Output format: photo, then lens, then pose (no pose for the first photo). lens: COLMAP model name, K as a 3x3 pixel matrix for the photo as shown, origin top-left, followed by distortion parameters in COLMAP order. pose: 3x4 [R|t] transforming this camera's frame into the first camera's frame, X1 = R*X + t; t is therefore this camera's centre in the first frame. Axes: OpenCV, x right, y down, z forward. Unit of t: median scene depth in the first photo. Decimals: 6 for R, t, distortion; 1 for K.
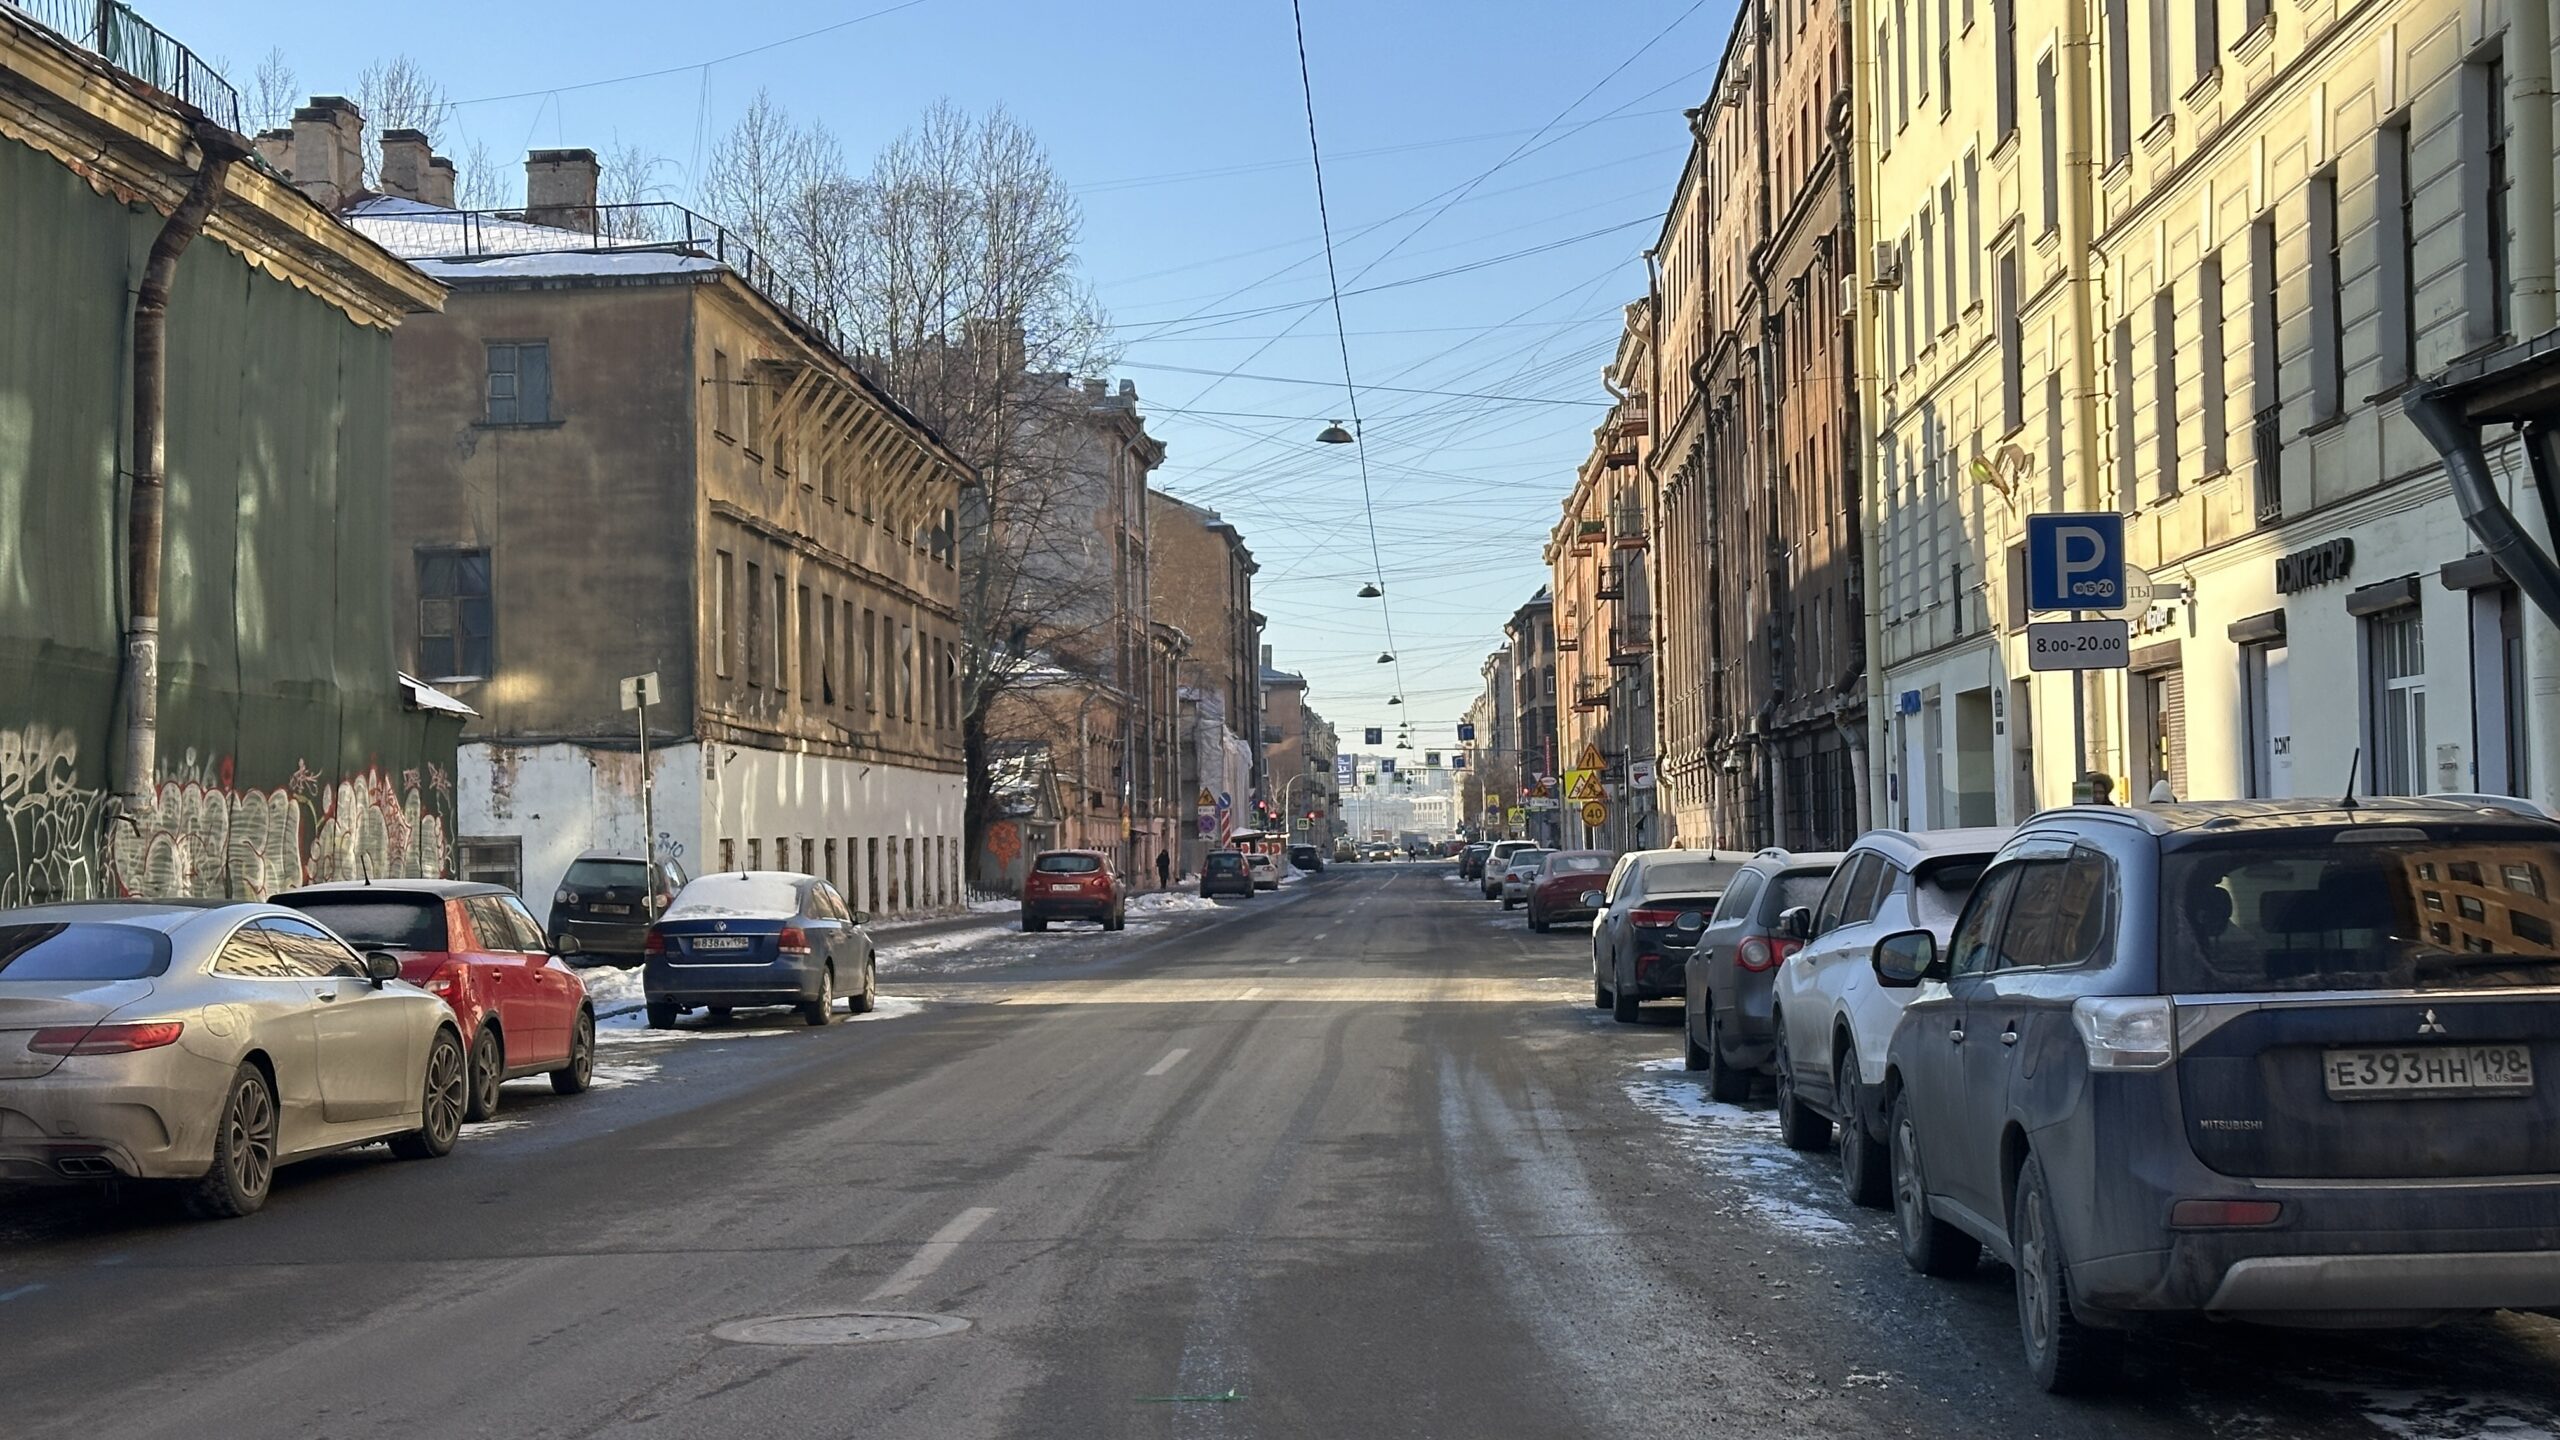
lens RADIAL K [[3493.6, 0, 1317.8], [0, 3493.6, 727.6], [0, 0, 1]] dist [0.112574, -0.088044]
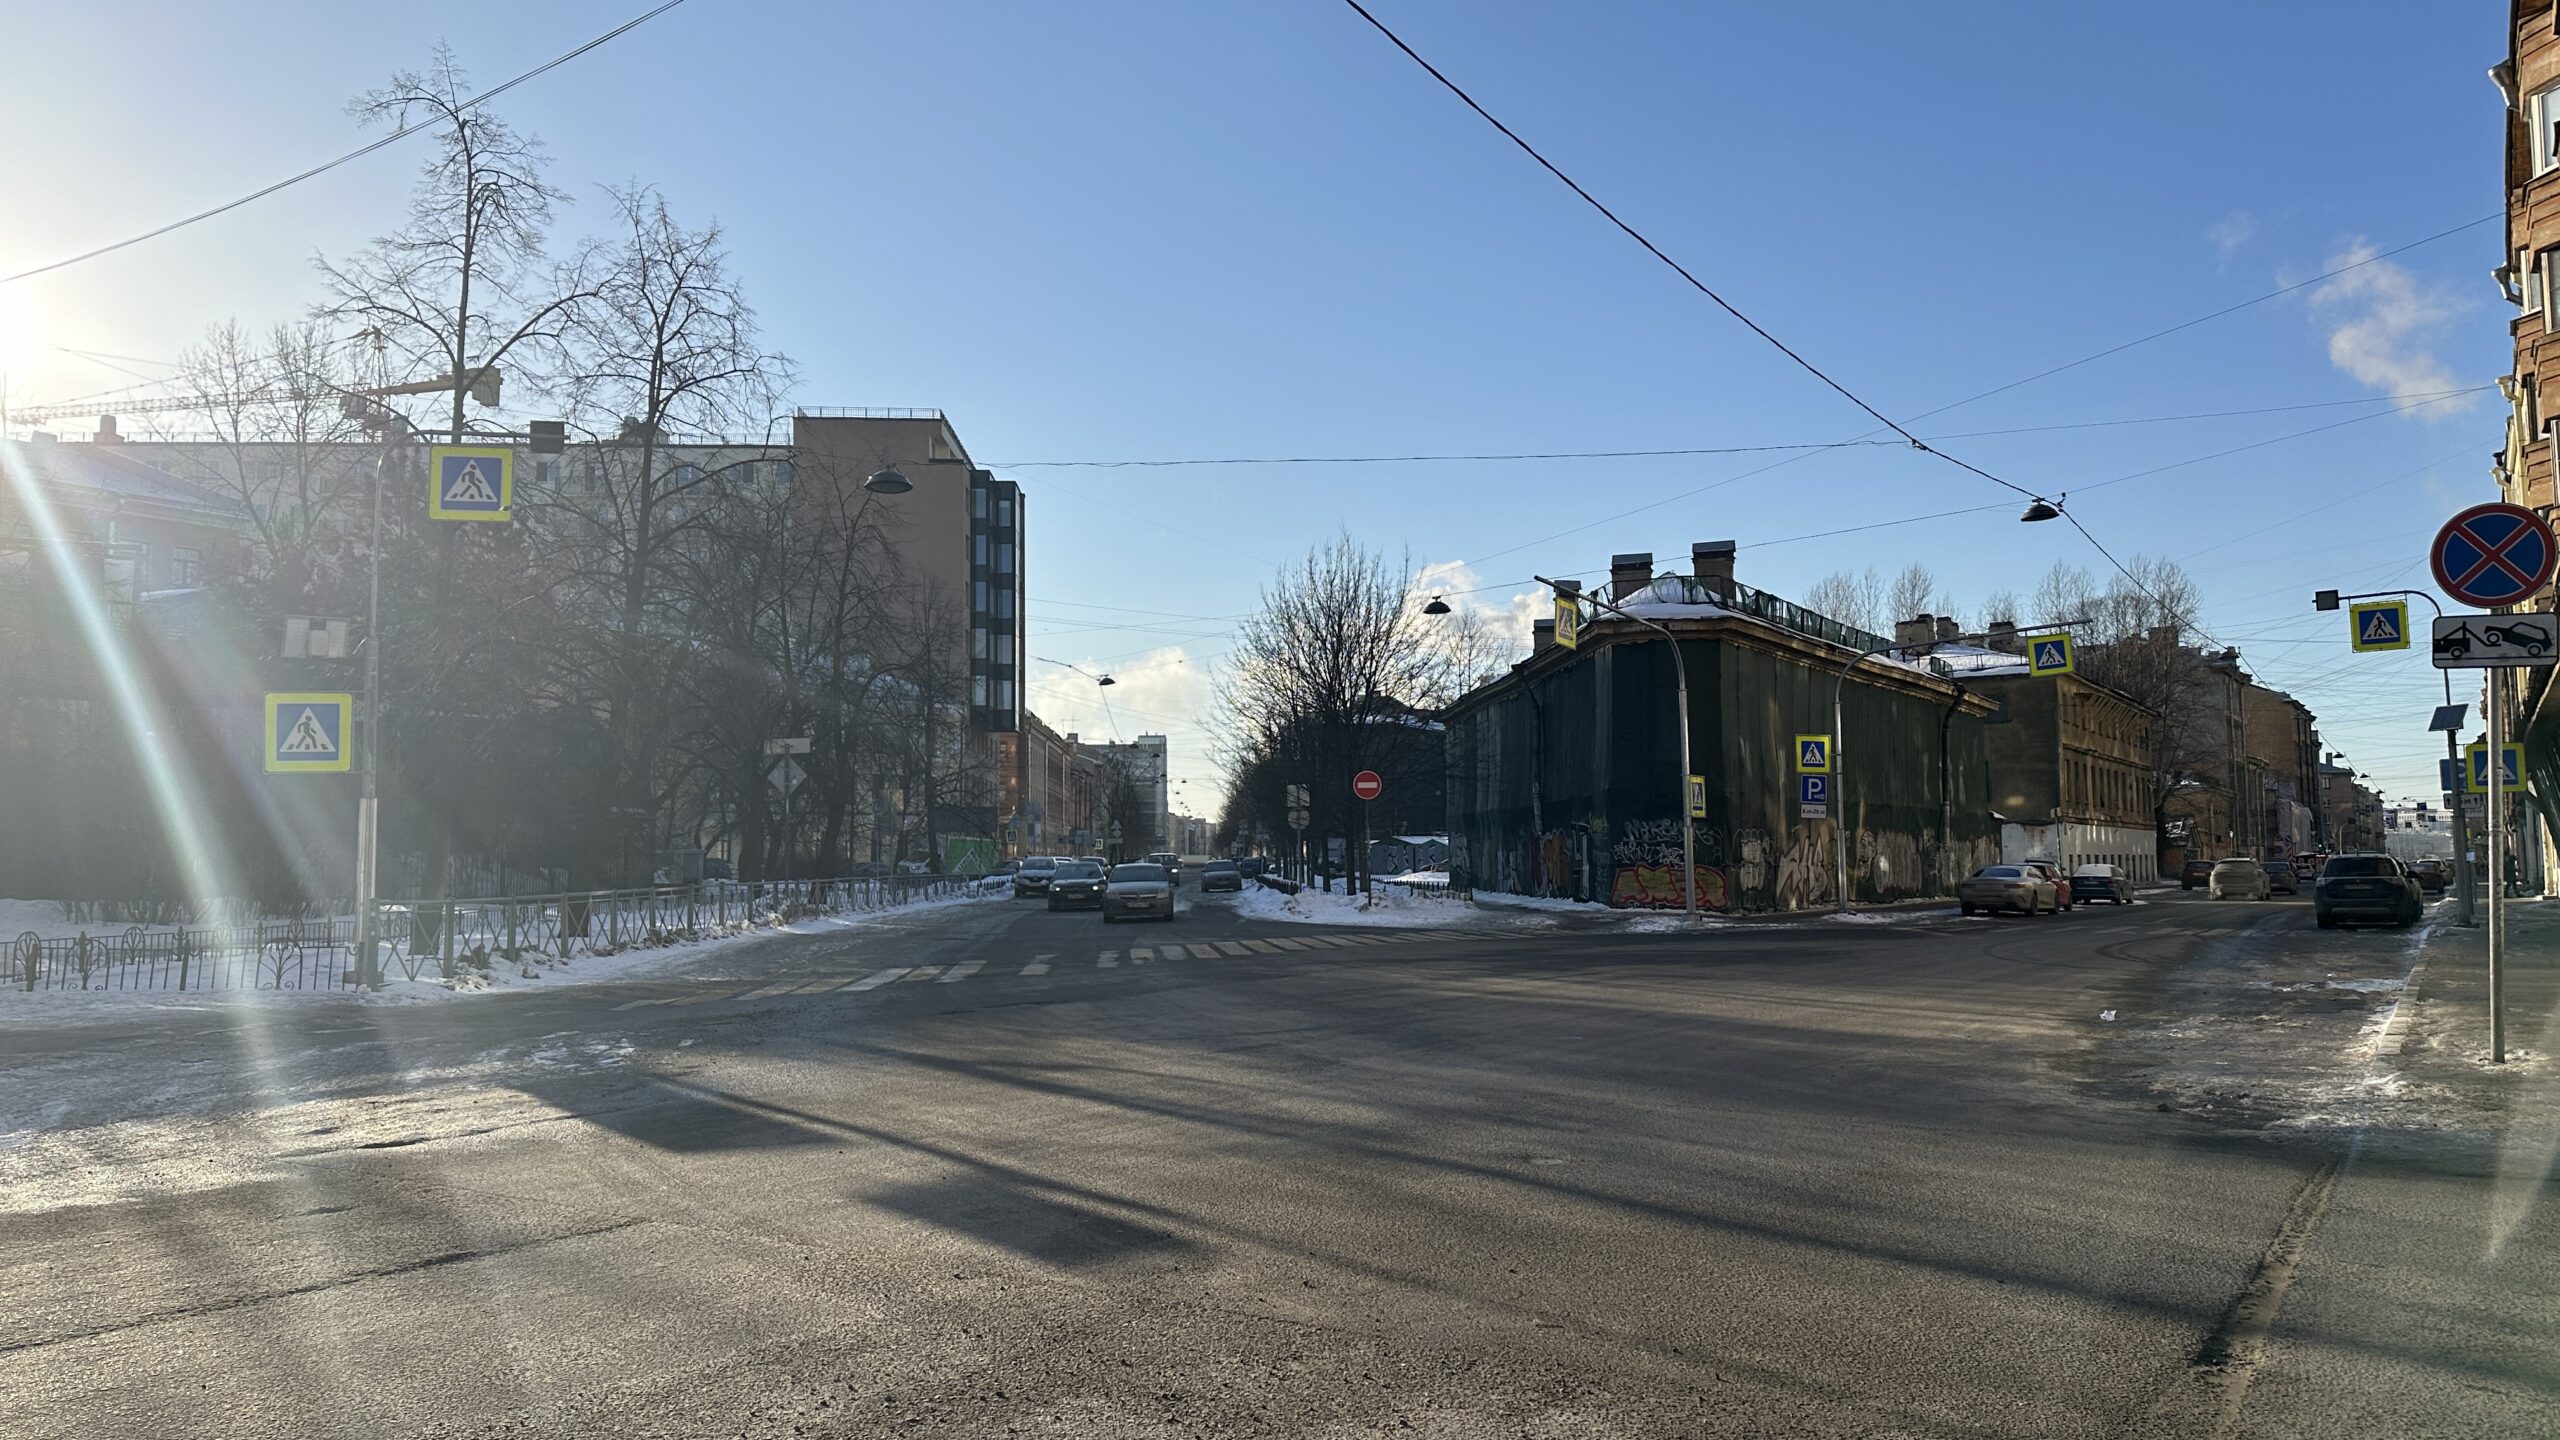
lens RADIAL K [[1765.4, 0, 1279.0], [0, 1765.4, 710.1], [0, 0, 1]] dist [0.170293, -0.274881]
pose [[0.853444, -0.029287, -0.520362, 0.063994], [0.005365, 0.998861, -0.047419, -0.023194], [0.521157, 0.037678, 0.852628, -0.702936]]
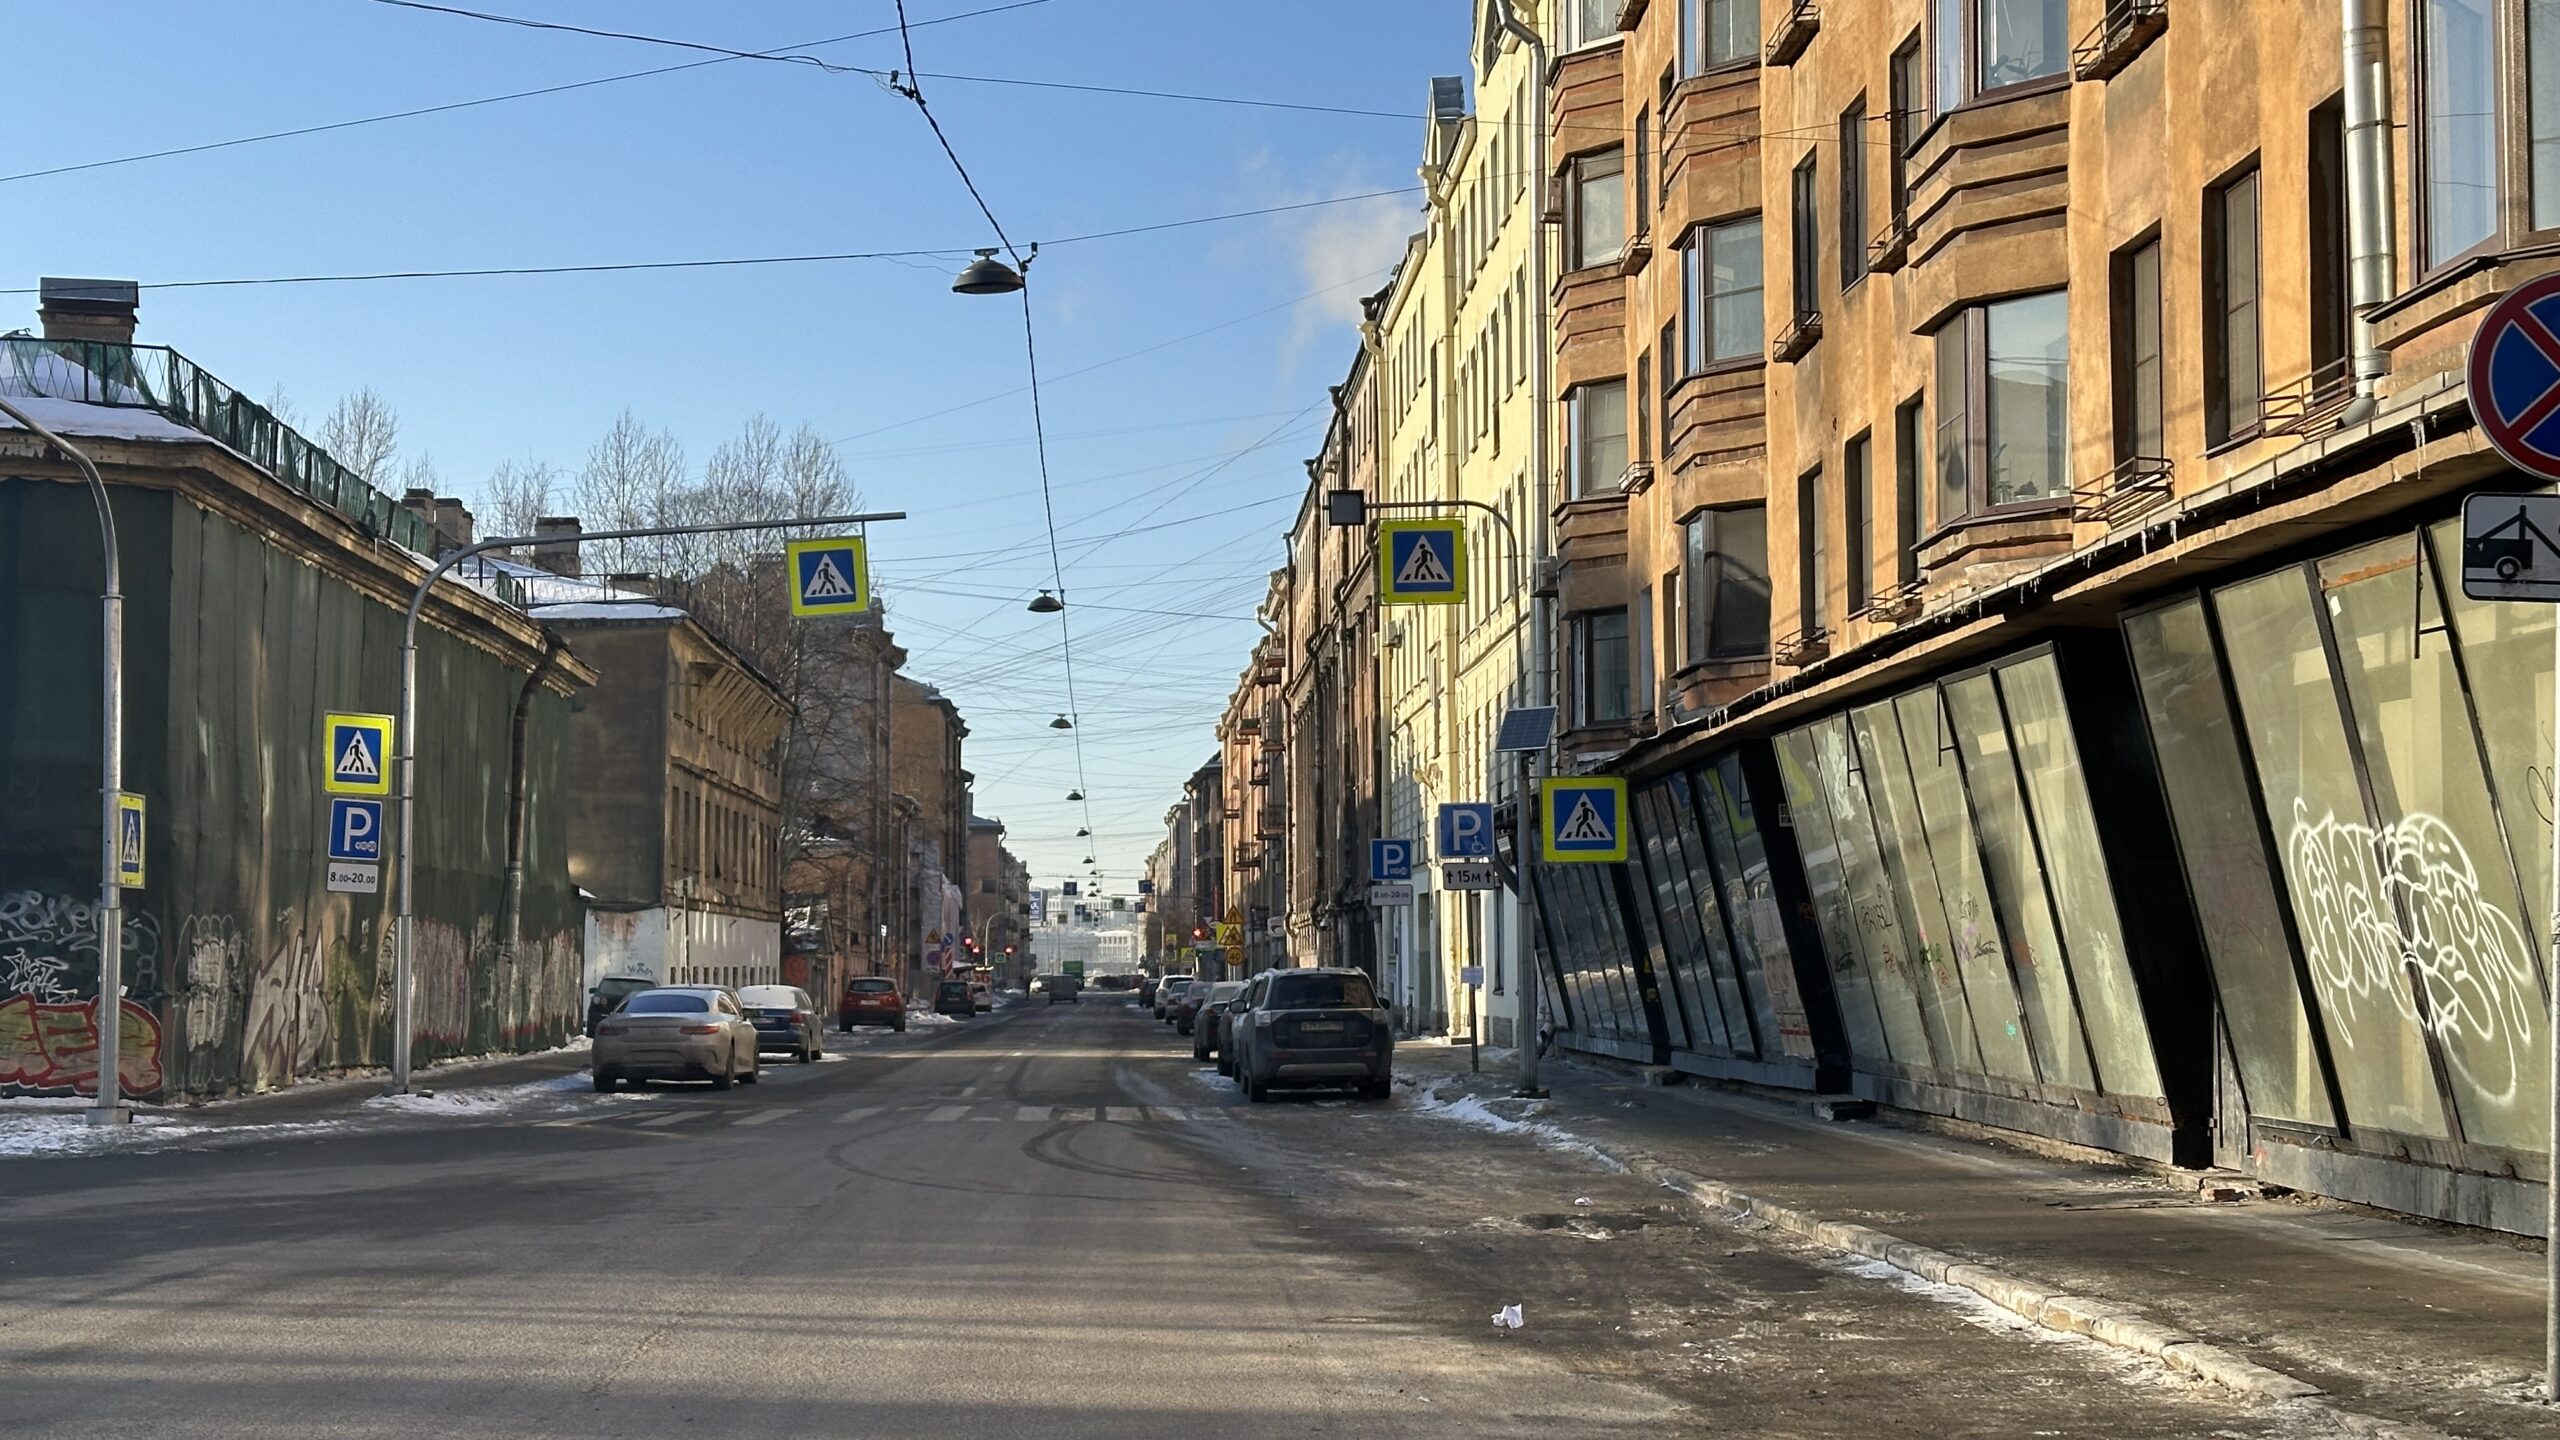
lens RADIAL K [[3519.7, 0, 1287.7], [0, 3519.7, 739.2], [0, 0, 1]] dist [0.121783, -0.139753]
pose [[0.996598, 0.020870, 0.079735, -0.020423], [-0.018113, 0.999218, -0.035154, -0.020867], [-0.080406, 0.033590, 0.996196, -0.642481]]
